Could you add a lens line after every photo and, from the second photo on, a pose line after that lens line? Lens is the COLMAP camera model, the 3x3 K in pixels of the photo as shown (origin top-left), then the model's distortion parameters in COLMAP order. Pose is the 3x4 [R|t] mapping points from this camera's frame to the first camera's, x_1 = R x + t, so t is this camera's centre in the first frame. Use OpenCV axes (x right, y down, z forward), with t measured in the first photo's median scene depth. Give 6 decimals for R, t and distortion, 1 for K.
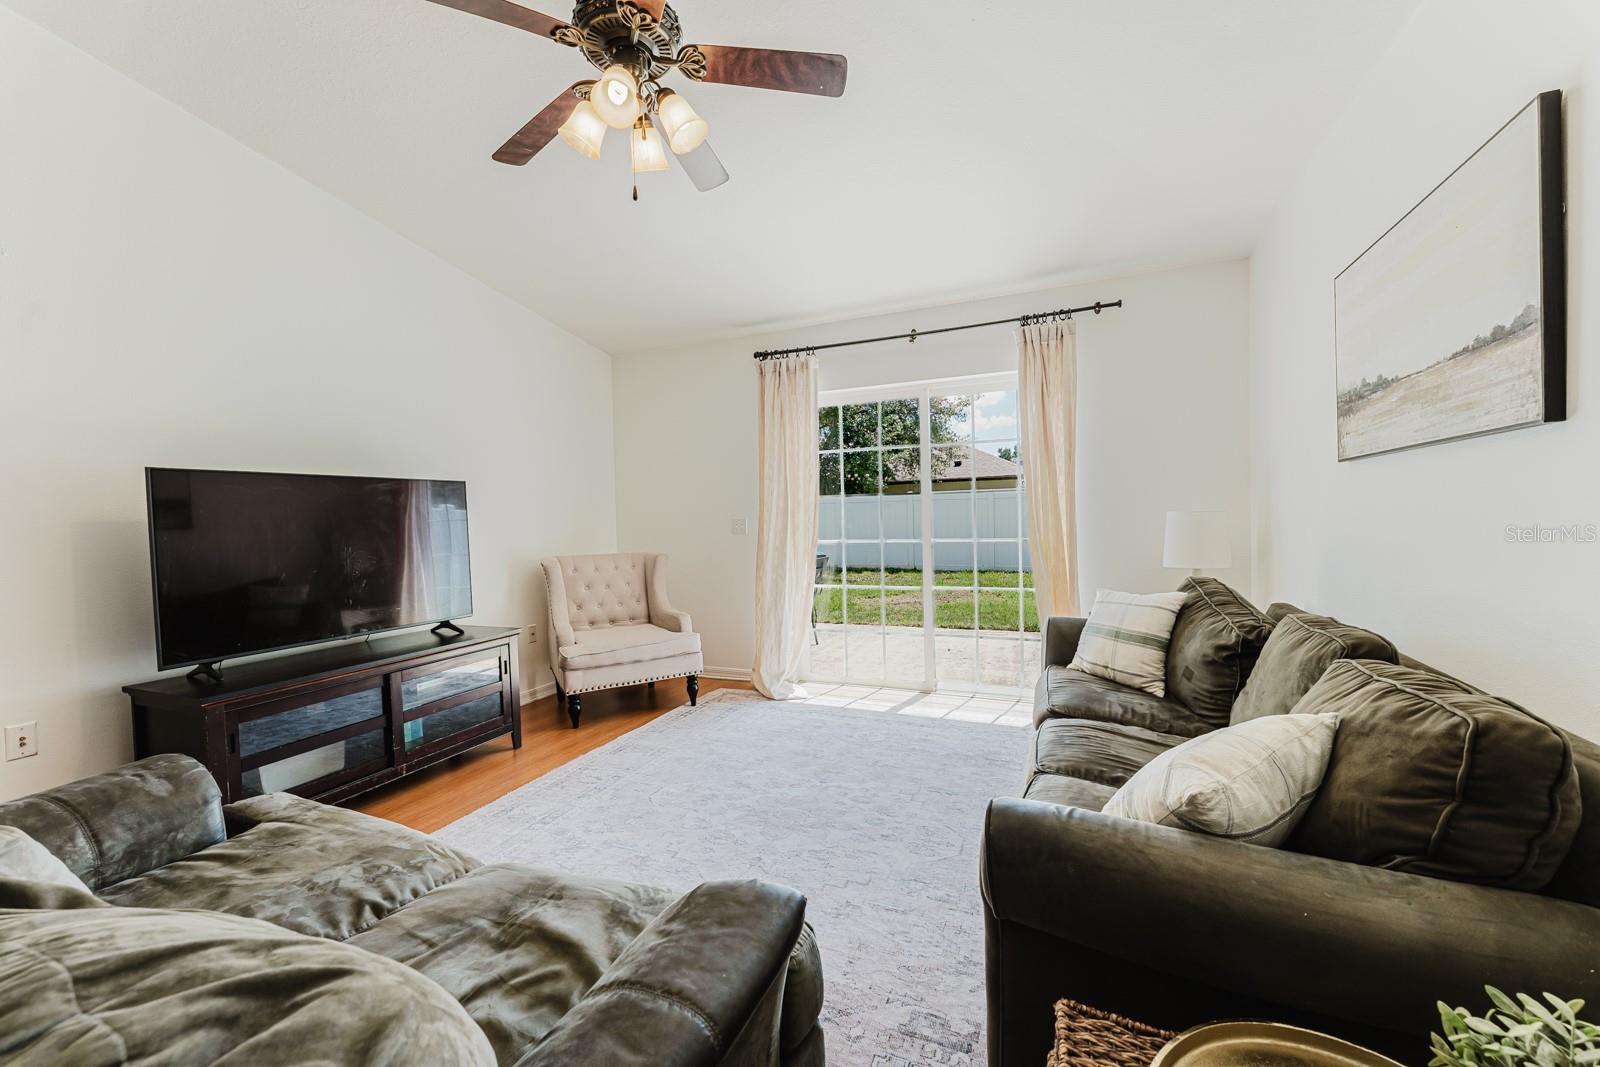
lens RADIAL K [[645.7, 0, 807.2], [0, 645.7, 534.4], [0, 0, 1]] dist [0.007974, -0.000456]
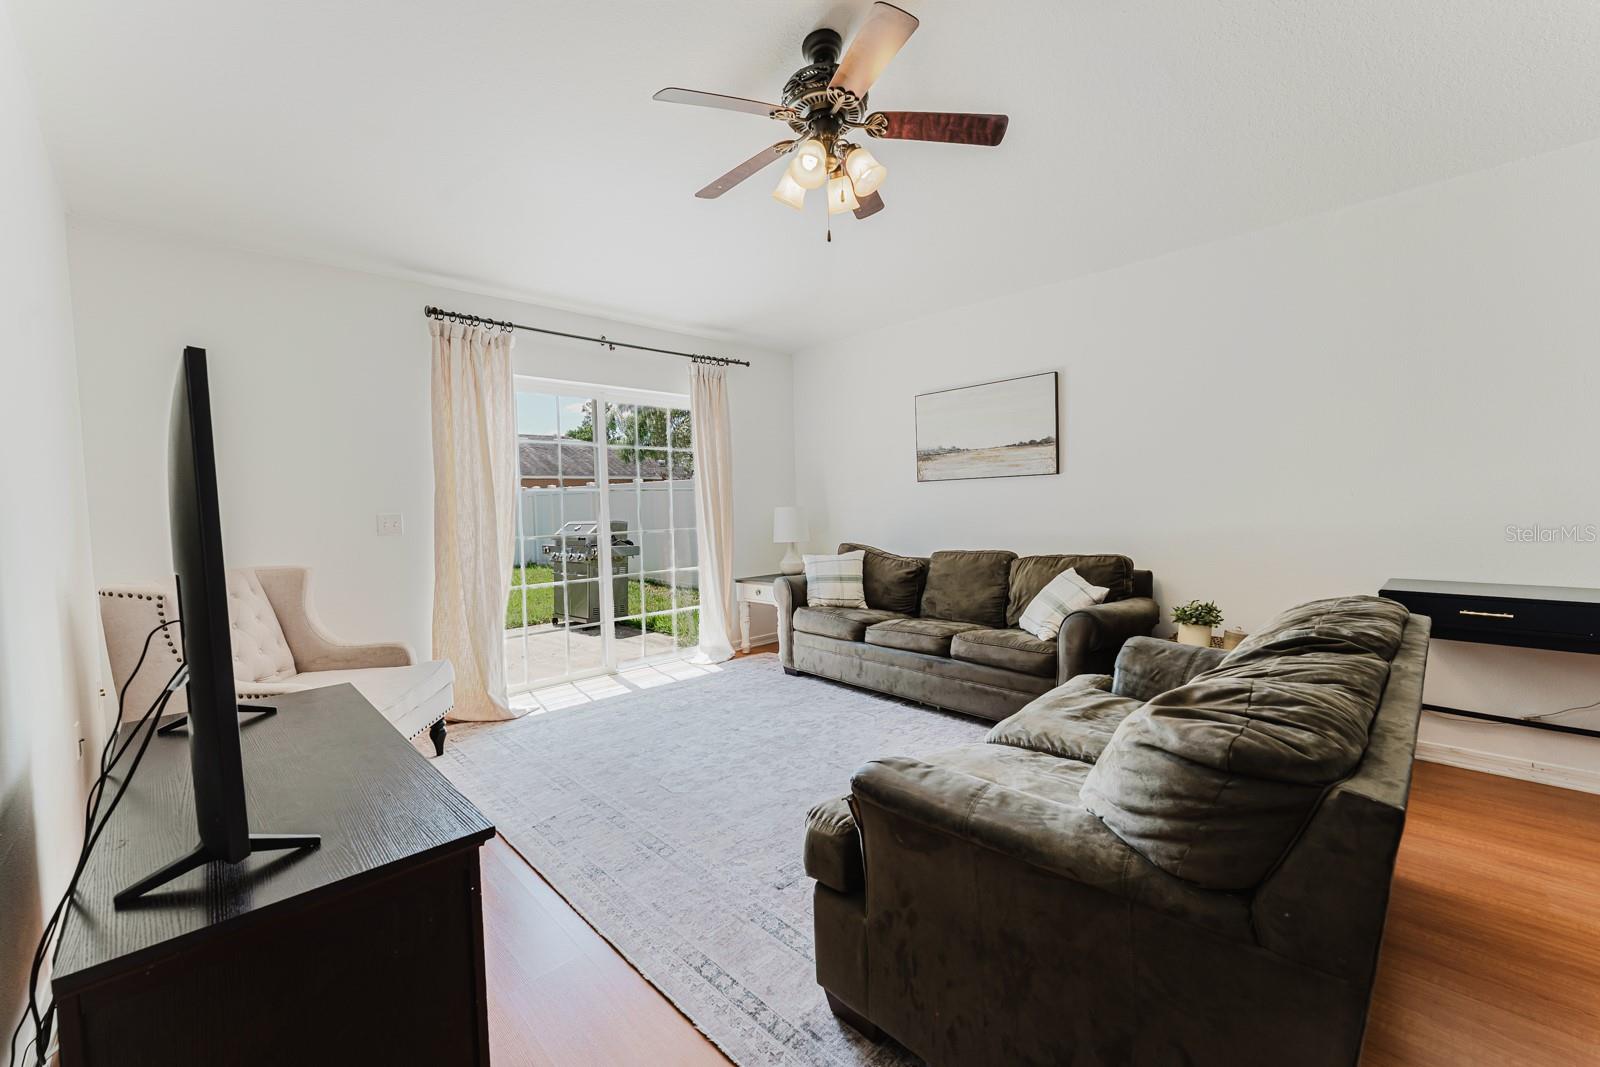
lens RADIAL K [[645.7, 0, 807.2], [0, 645.7, 534.4], [0, 0, 1]] dist [0.007974, -0.000456]
pose [[0.375343, -0.027443, 0.926480, -0.771072], [0.040698, 0.999086, 0.013106, 0.011288], [-0.925992, 0.032786, 0.376117, 0.320309]]
